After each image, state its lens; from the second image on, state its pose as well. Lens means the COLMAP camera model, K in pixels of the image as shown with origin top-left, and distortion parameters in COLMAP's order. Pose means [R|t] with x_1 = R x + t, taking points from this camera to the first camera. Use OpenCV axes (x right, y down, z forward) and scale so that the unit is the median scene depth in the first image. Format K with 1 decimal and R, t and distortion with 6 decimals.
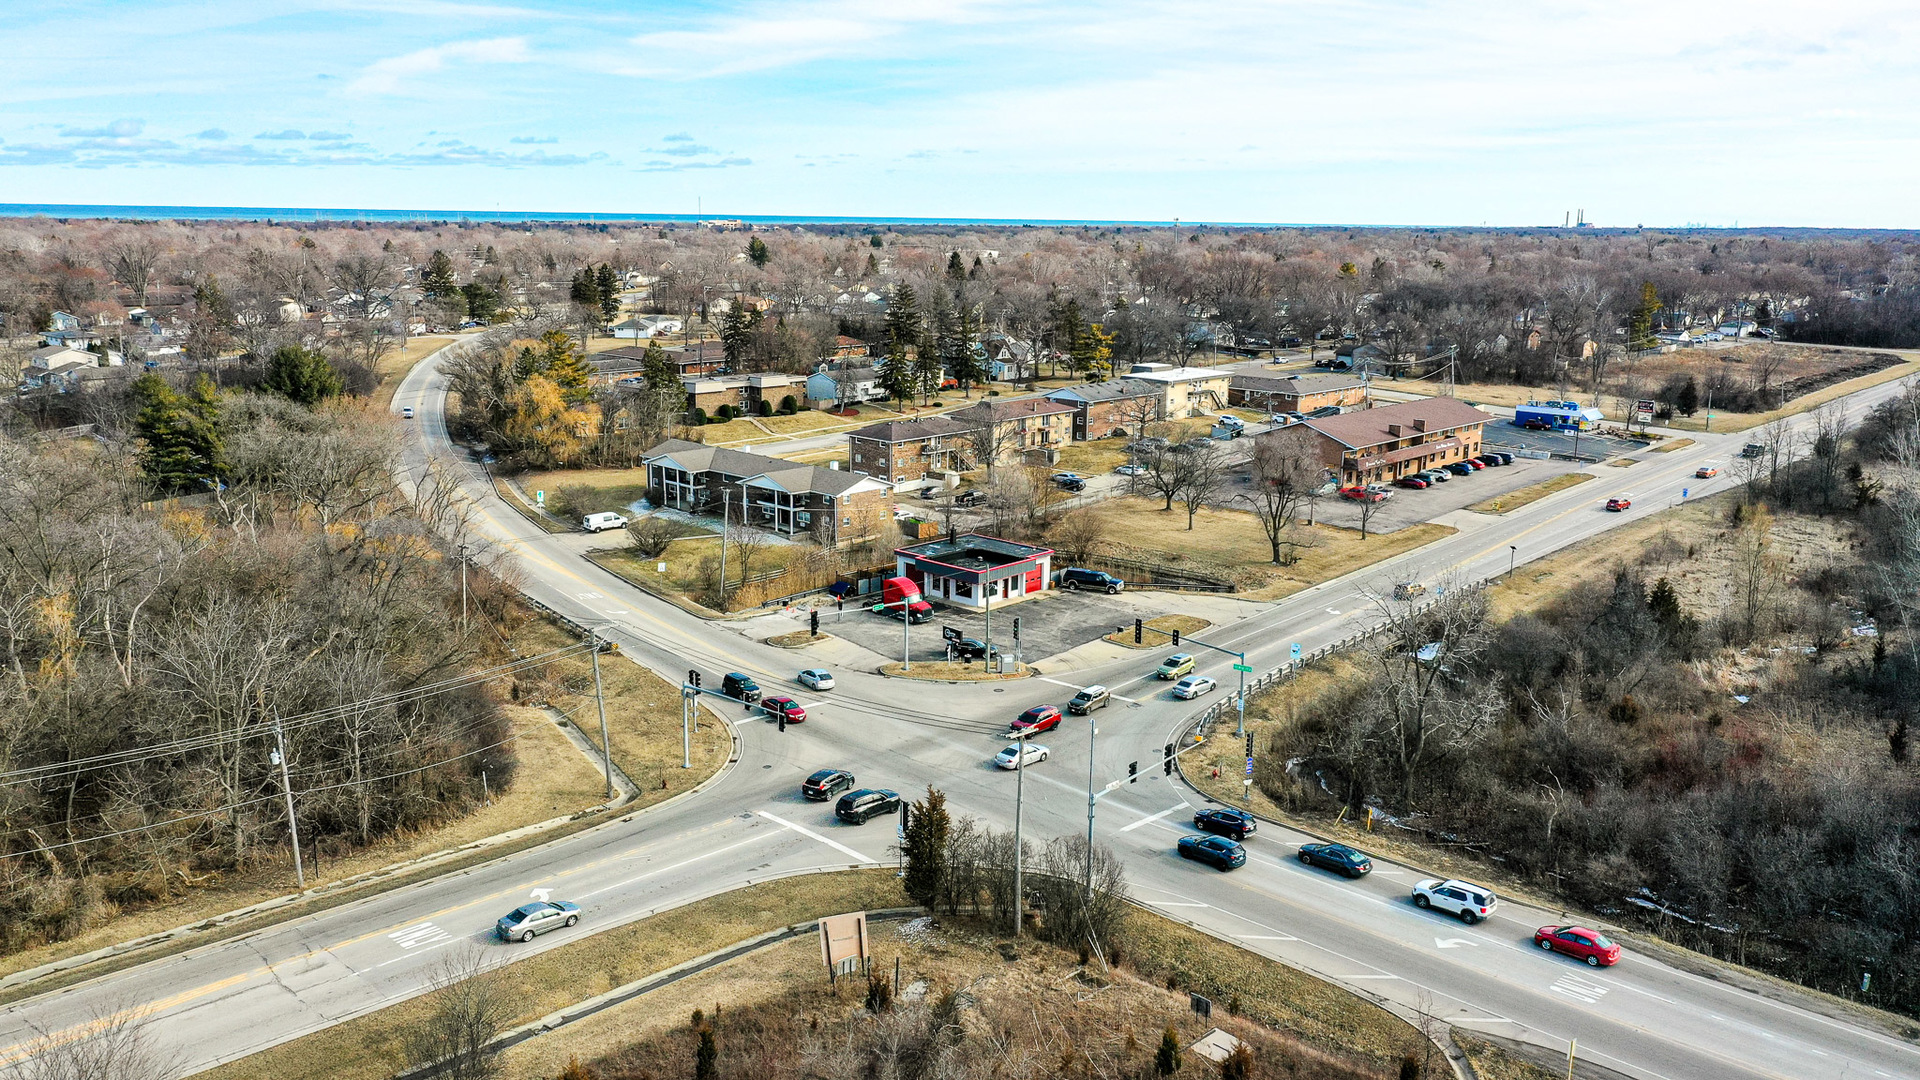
lens RADIAL K [[1498.5, 0, 965.2], [0, 1498.5, 541.2], [0, 0, 1]] dist [-0.007335, 0.007864]
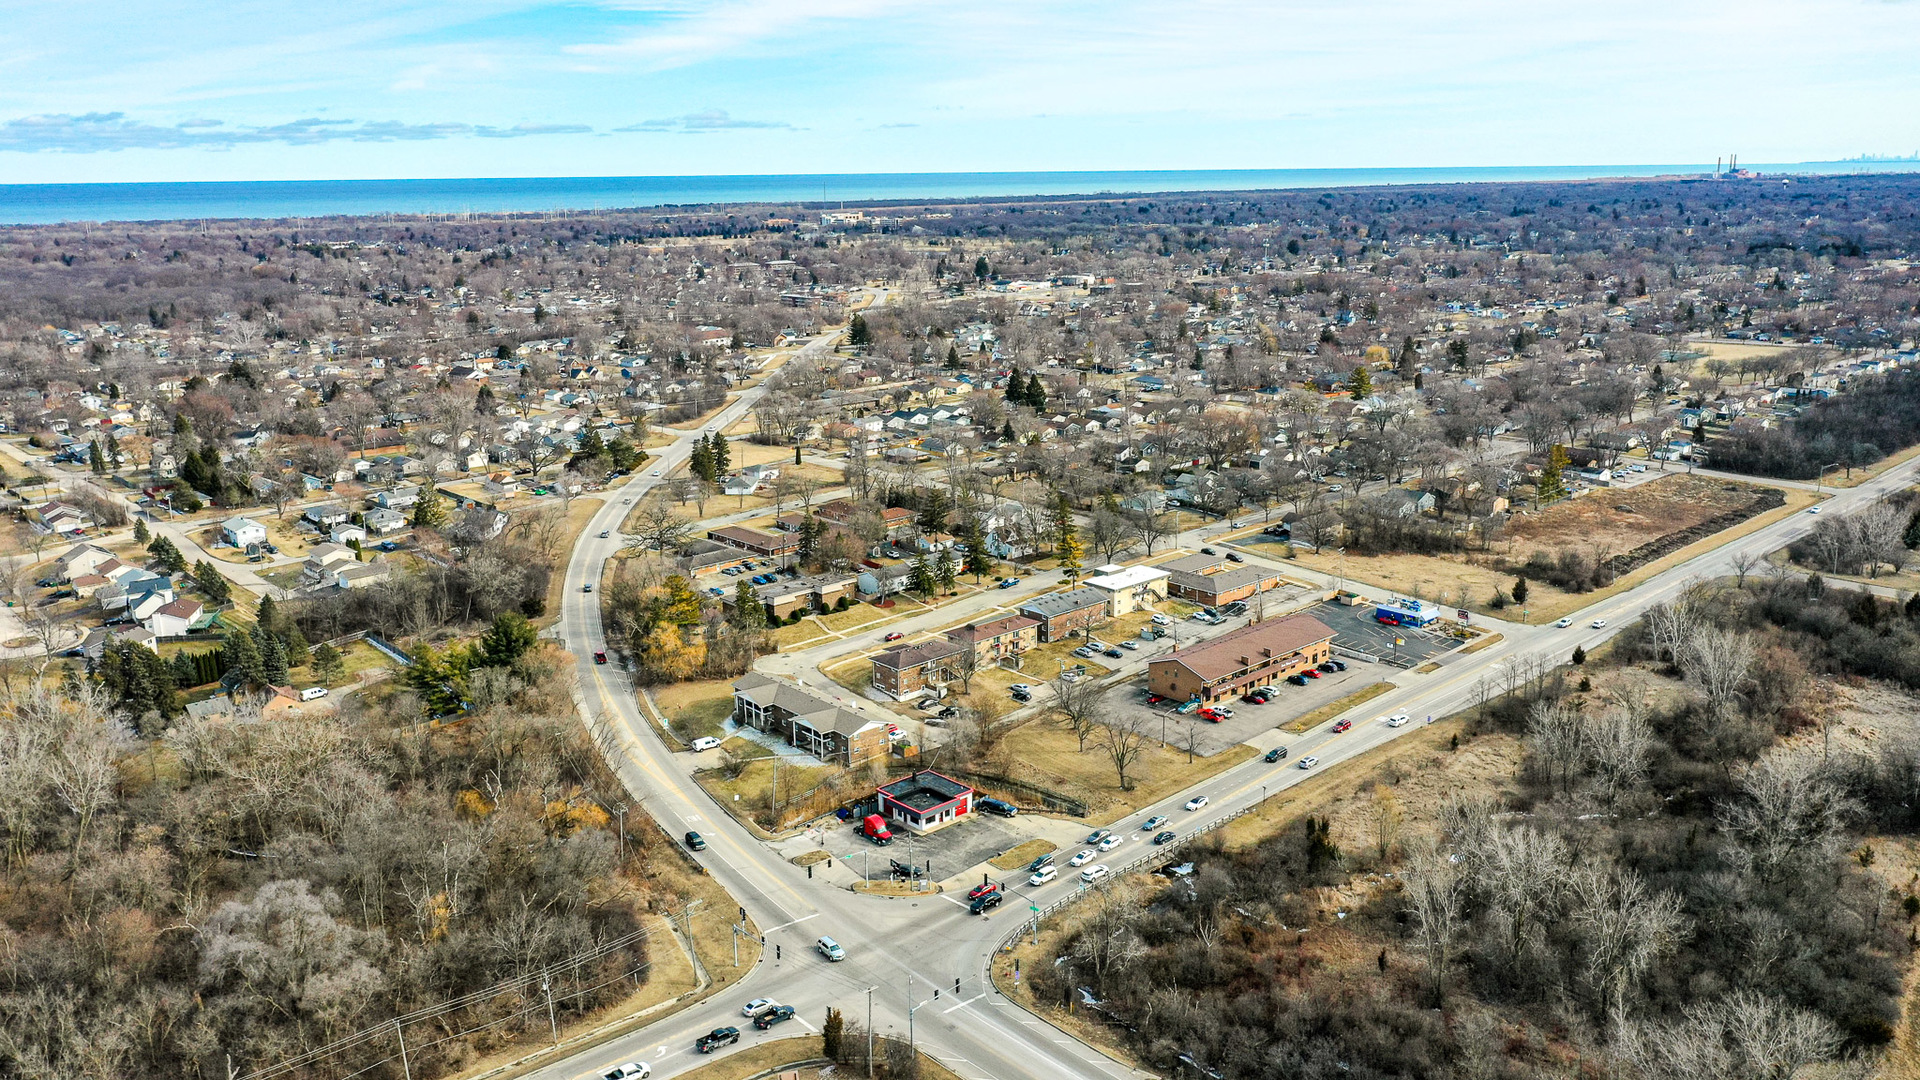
lens RADIAL K [[1498.5, 0, 965.2], [0, 1498.5, 541.2], [0, 0, 1]] dist [-0.007335, 0.007864]
pose [[0.996279, -0.003932, -0.086101, 0.161968], [0.006227, 0.999632, 0.026400, -0.259648], [0.085966, -0.026838, 0.995937, -0.520217]]
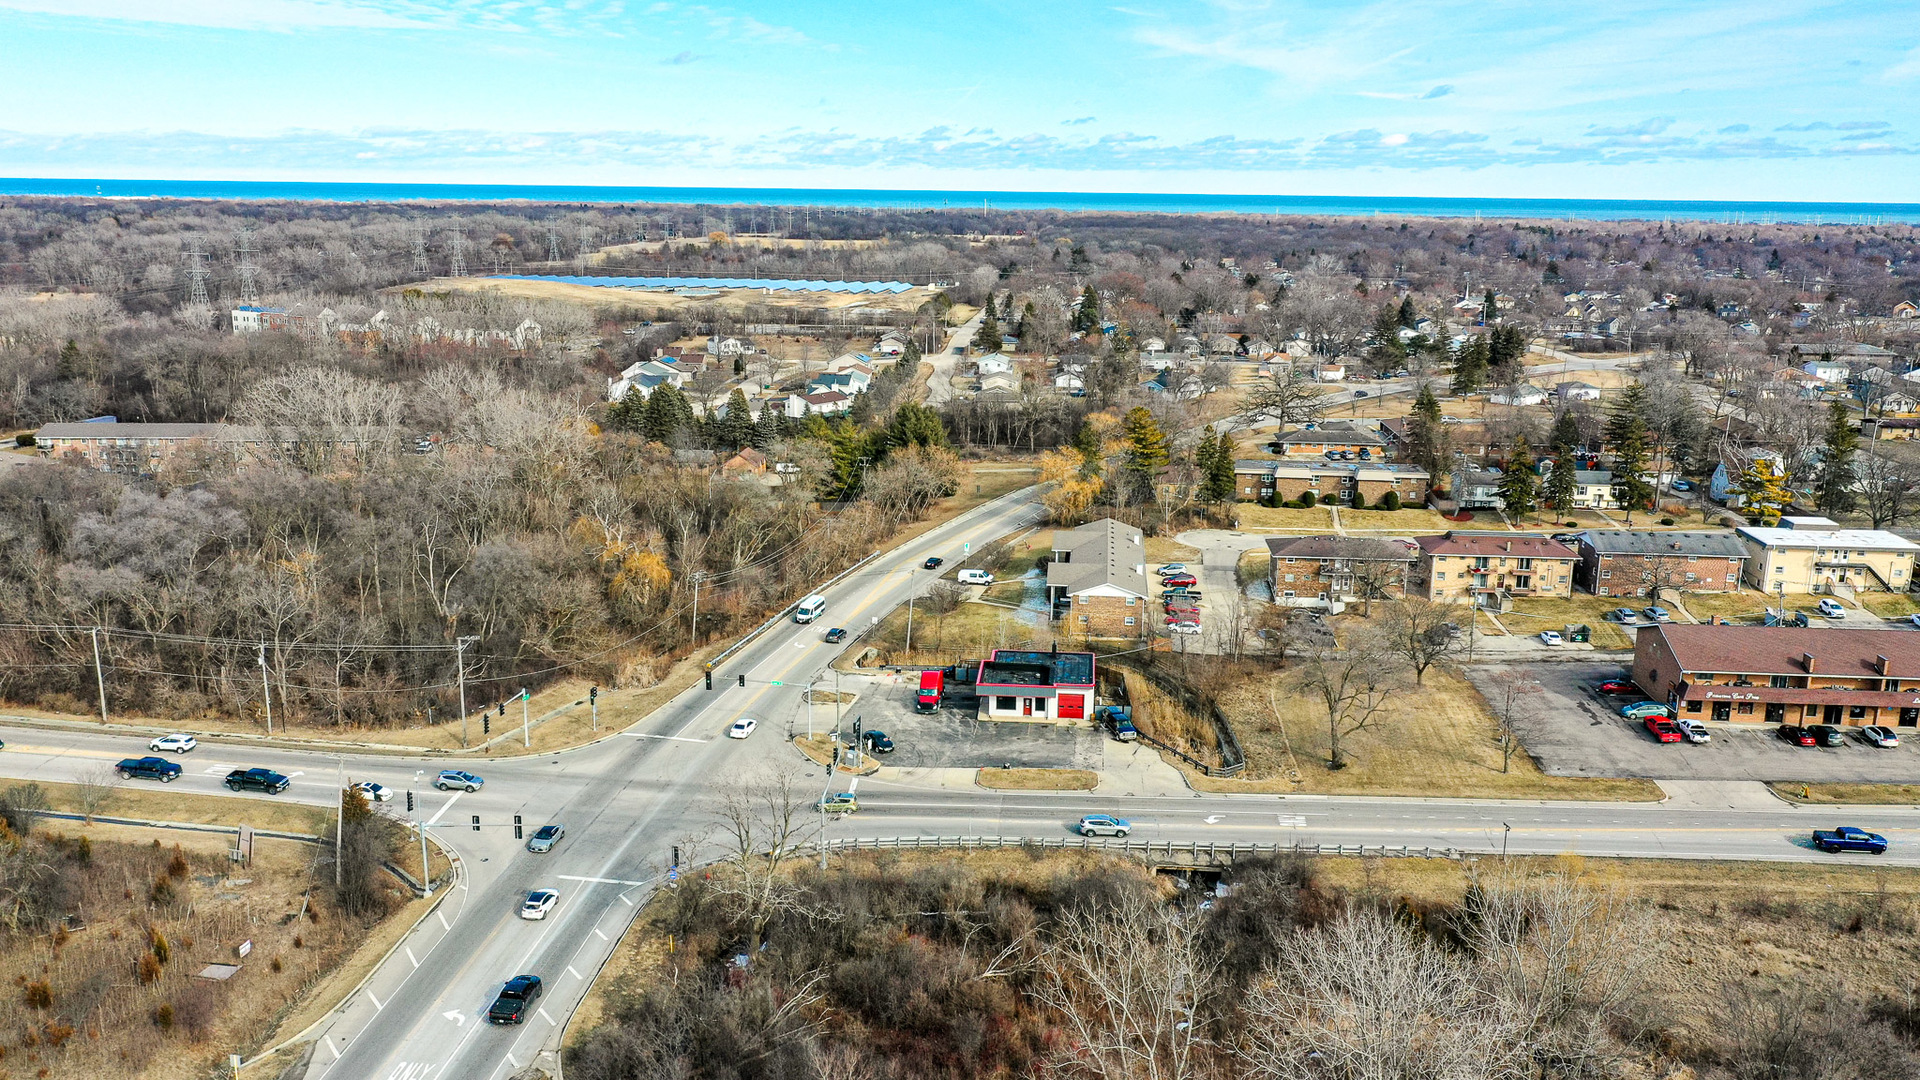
lens RADIAL K [[1498.5, 0, 965.2], [0, 1498.5, 541.2], [0, 0, 1]] dist [-0.007335, 0.007864]
pose [[0.614477, 0.173542, -0.769611, 0.674931], [-0.171214, 0.981591, 0.084641, -0.141590], [0.770132, 0.079759, 0.632879, 0.217901]]
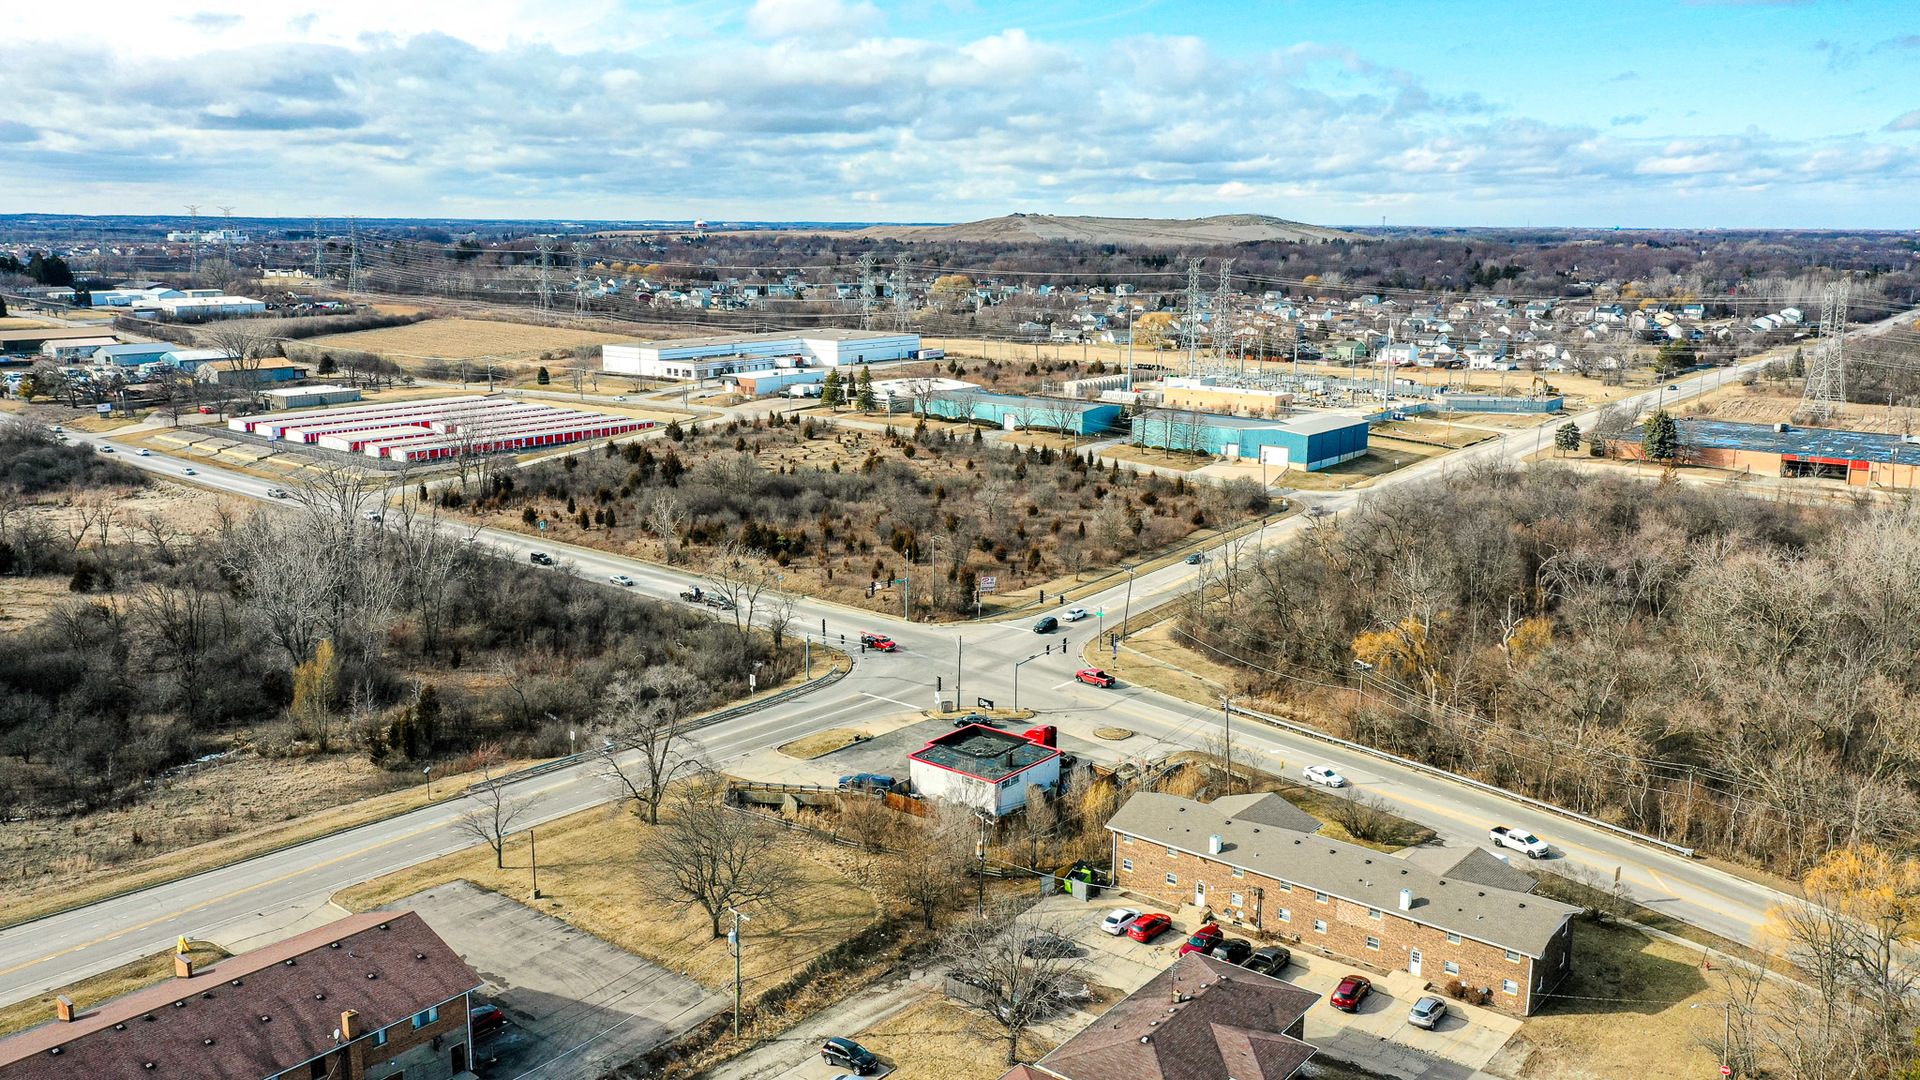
lens RADIAL K [[1498.5, 0, 965.2], [0, 1498.5, 541.2], [0, 0, 1]] dist [-0.007335, 0.007864]
pose [[-0.995544, -0.006972, -0.094043, 0.099983], [-0.044481, 0.914070, 0.403110, -0.440369], [0.083152, 0.405497, -0.910307, 1.553571]]
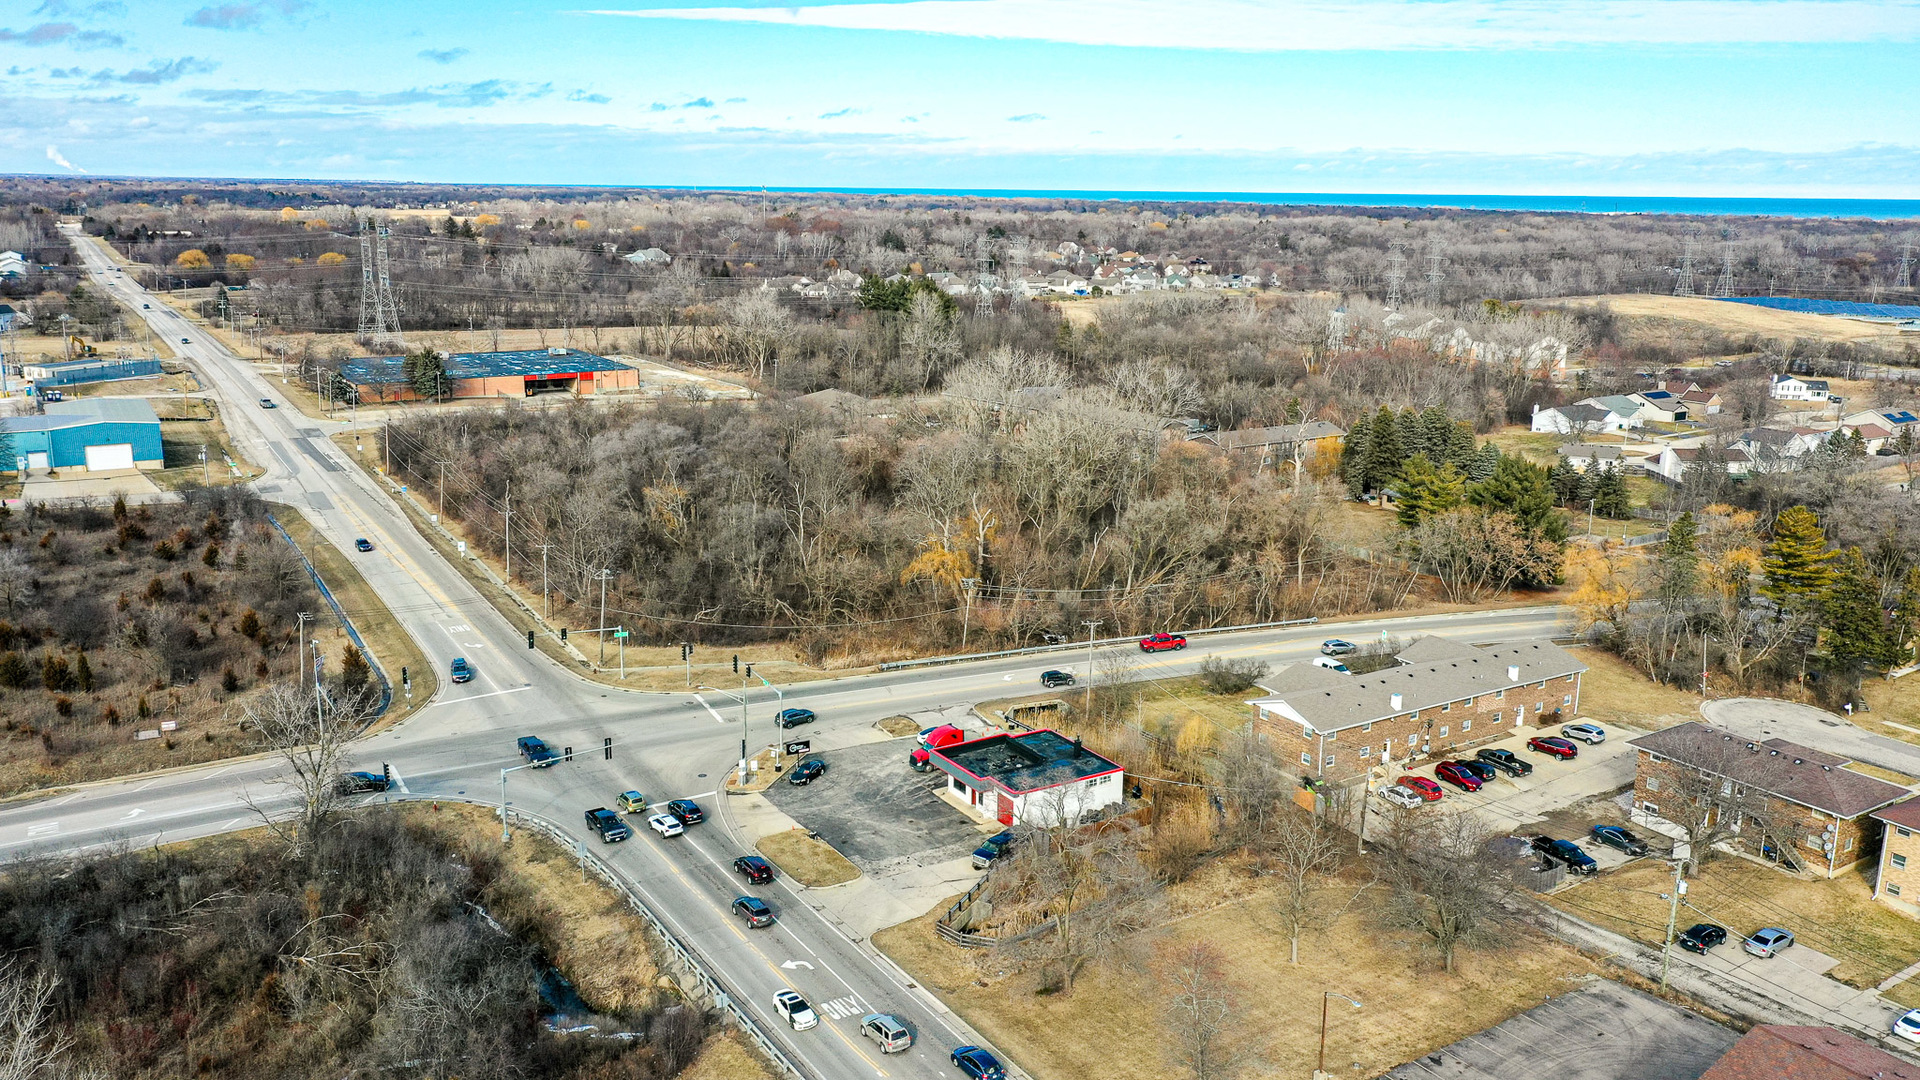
lens RADIAL K [[1498.5, 0, 965.2], [0, 1498.5, 541.2], [0, 0, 1]] dist [-0.007335, 0.007864]
pose [[-0.268379, 0.203684, -0.941534, 0.700791], [-0.218074, 0.939171, 0.265334, -0.290444], [0.938305, 0.276534, -0.207635, 0.941043]]
